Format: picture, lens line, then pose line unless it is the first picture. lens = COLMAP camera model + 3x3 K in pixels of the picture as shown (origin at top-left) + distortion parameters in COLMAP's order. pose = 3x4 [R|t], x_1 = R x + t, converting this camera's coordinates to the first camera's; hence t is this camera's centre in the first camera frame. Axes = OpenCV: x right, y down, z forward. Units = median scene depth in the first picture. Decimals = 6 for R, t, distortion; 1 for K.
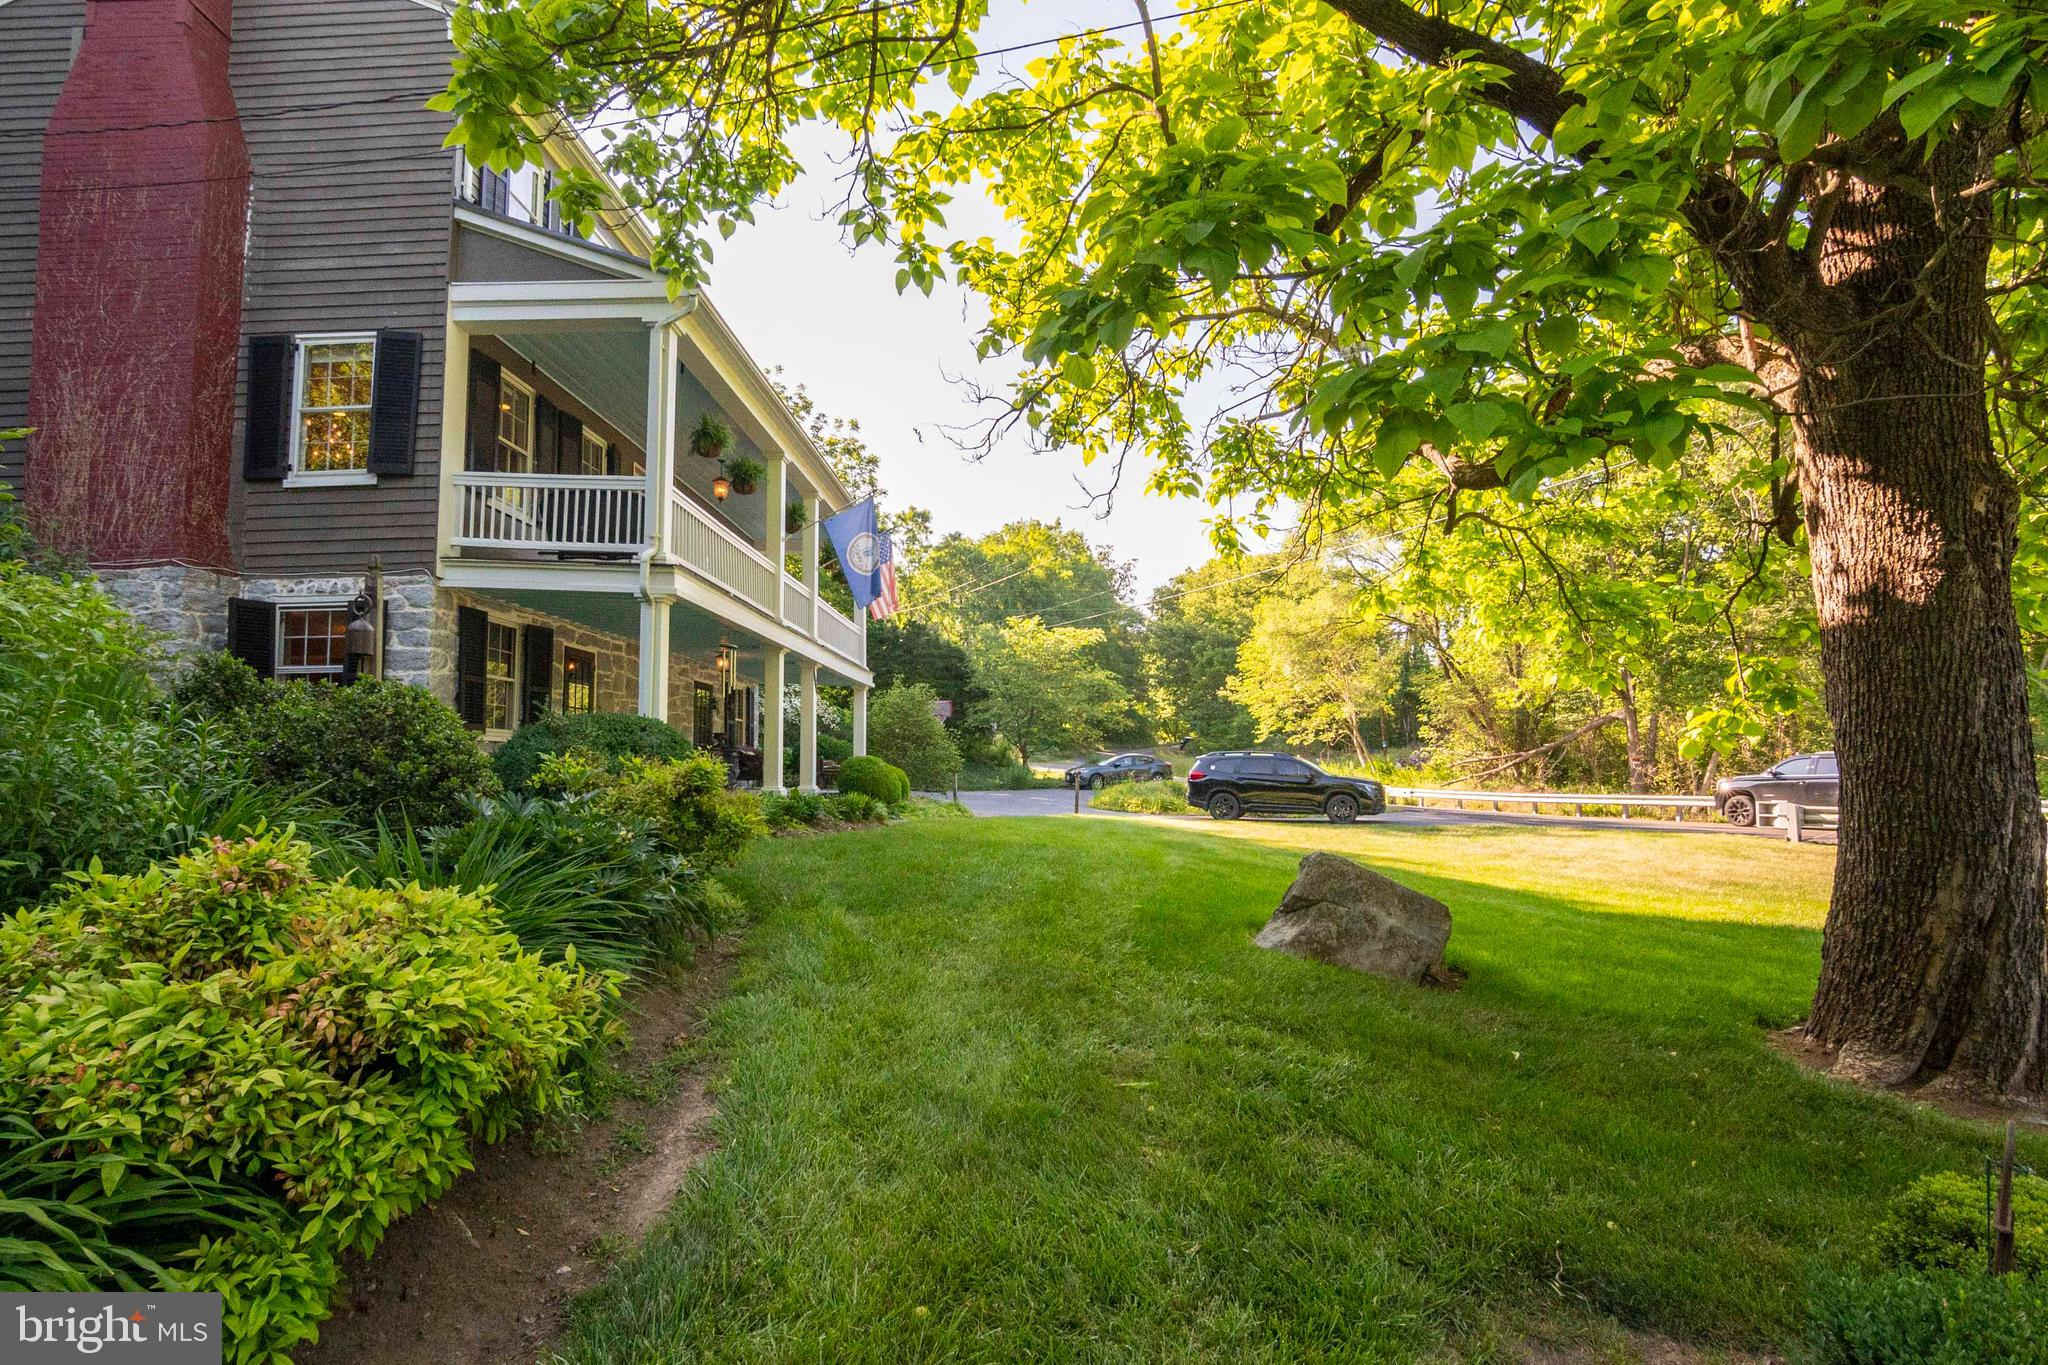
lens RADIAL K [[1044.1, 0, 1058.8], [0, 1044.1, 693.8], [0, 0, 1]] dist [-0.041012, 0.013460]
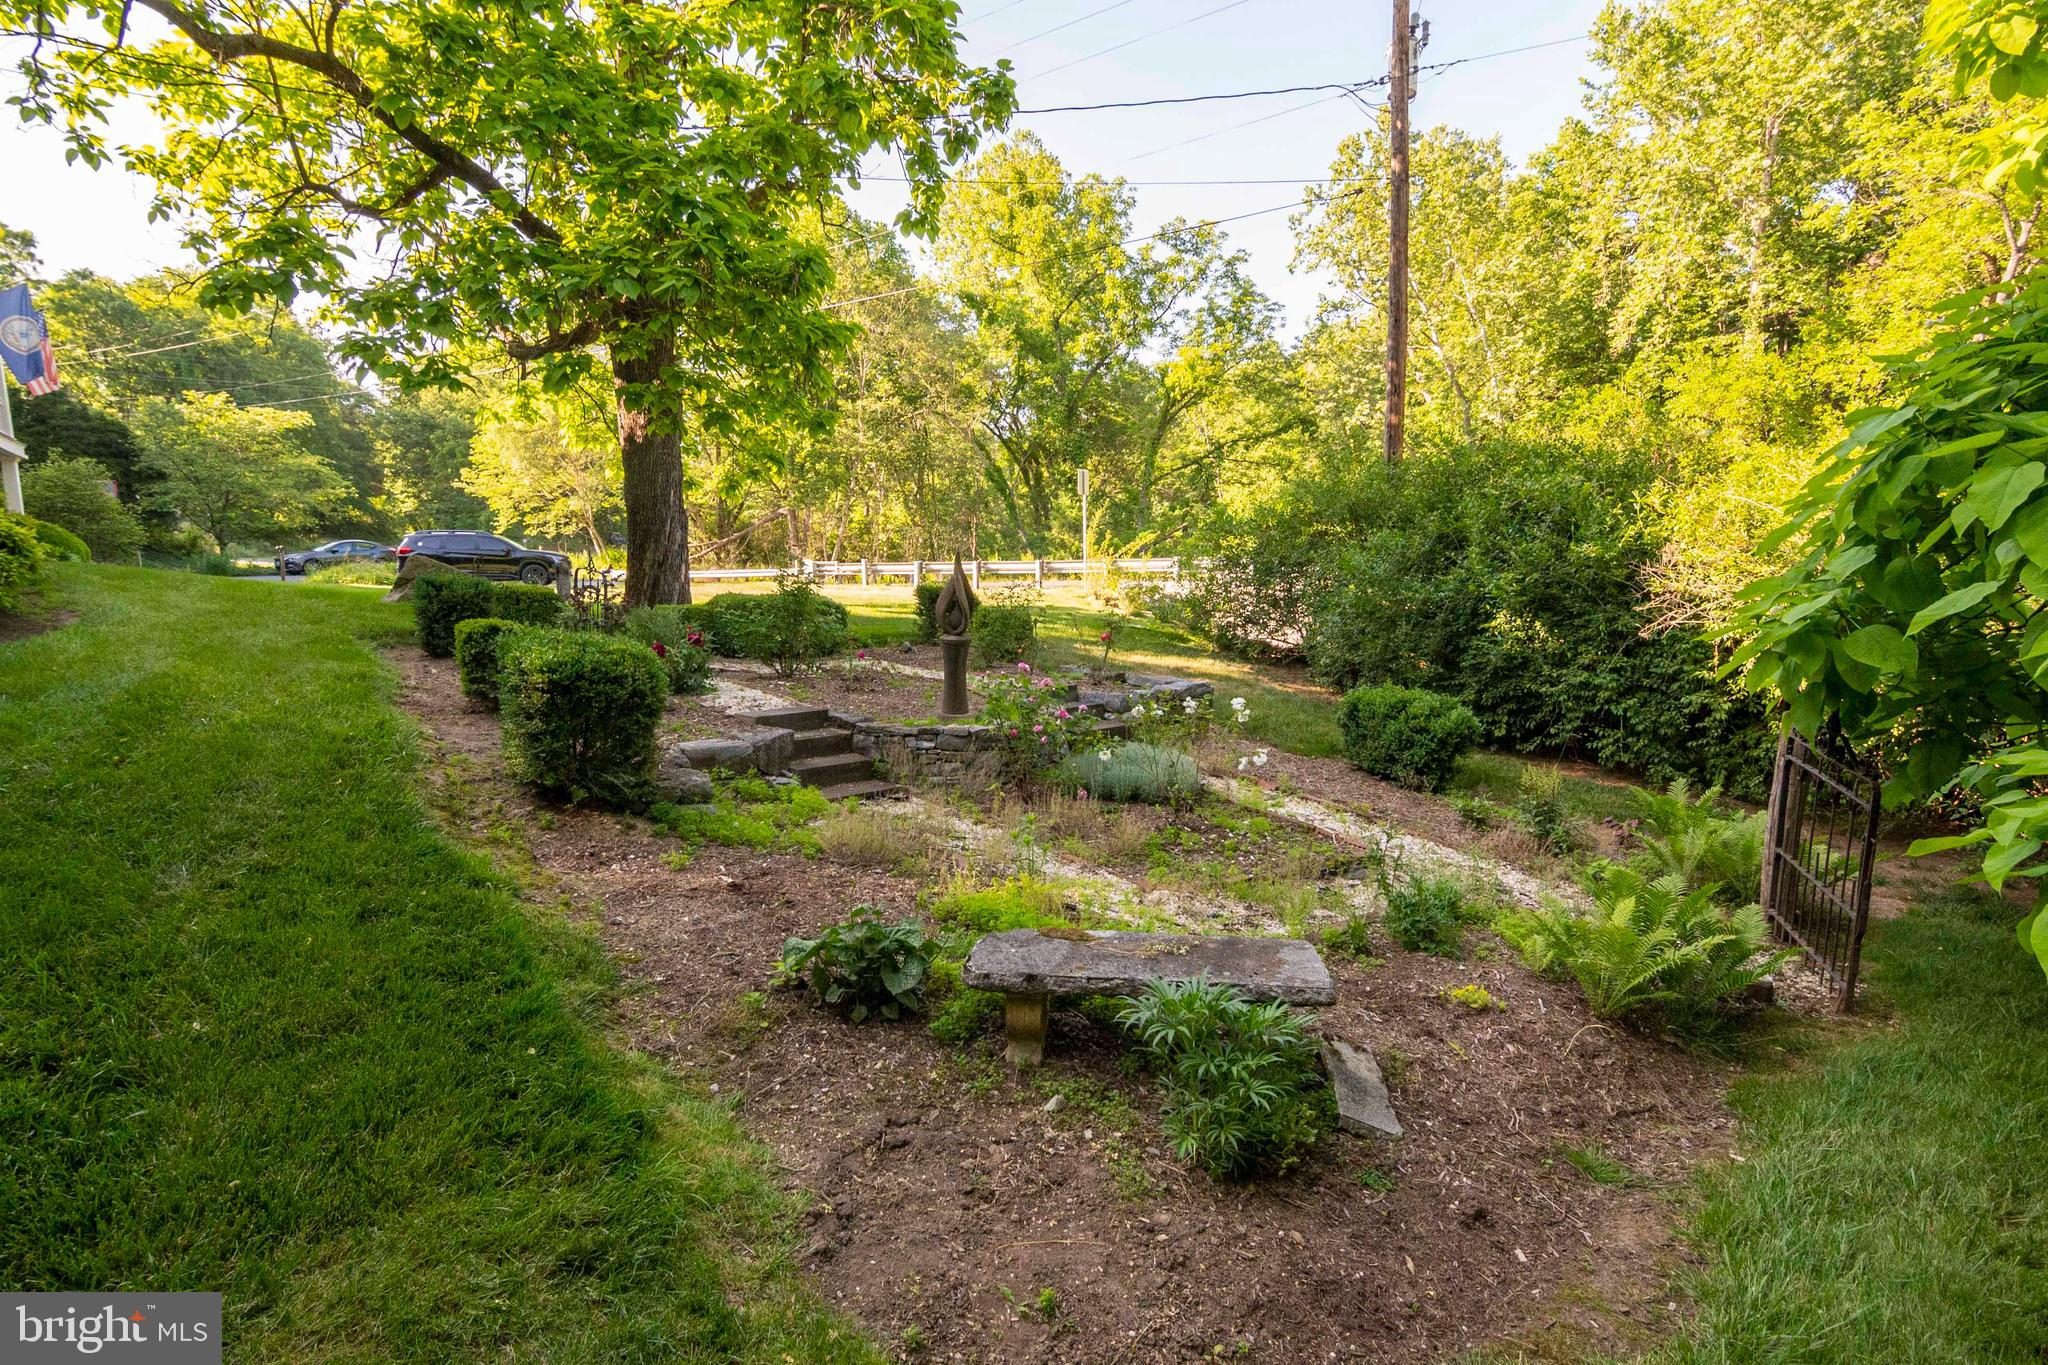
lens RADIAL K [[1044.1, 0, 1058.8], [0, 1044.1, 693.8], [0, 0, 1]] dist [-0.041012, 0.013460]
pose [[0.796849, -0.076573, 0.599307, 0.007154], [-0.035873, 0.984190, 0.173445, 0.005465], [-0.603113, -0.159708, 0.781504, -0.201812]]
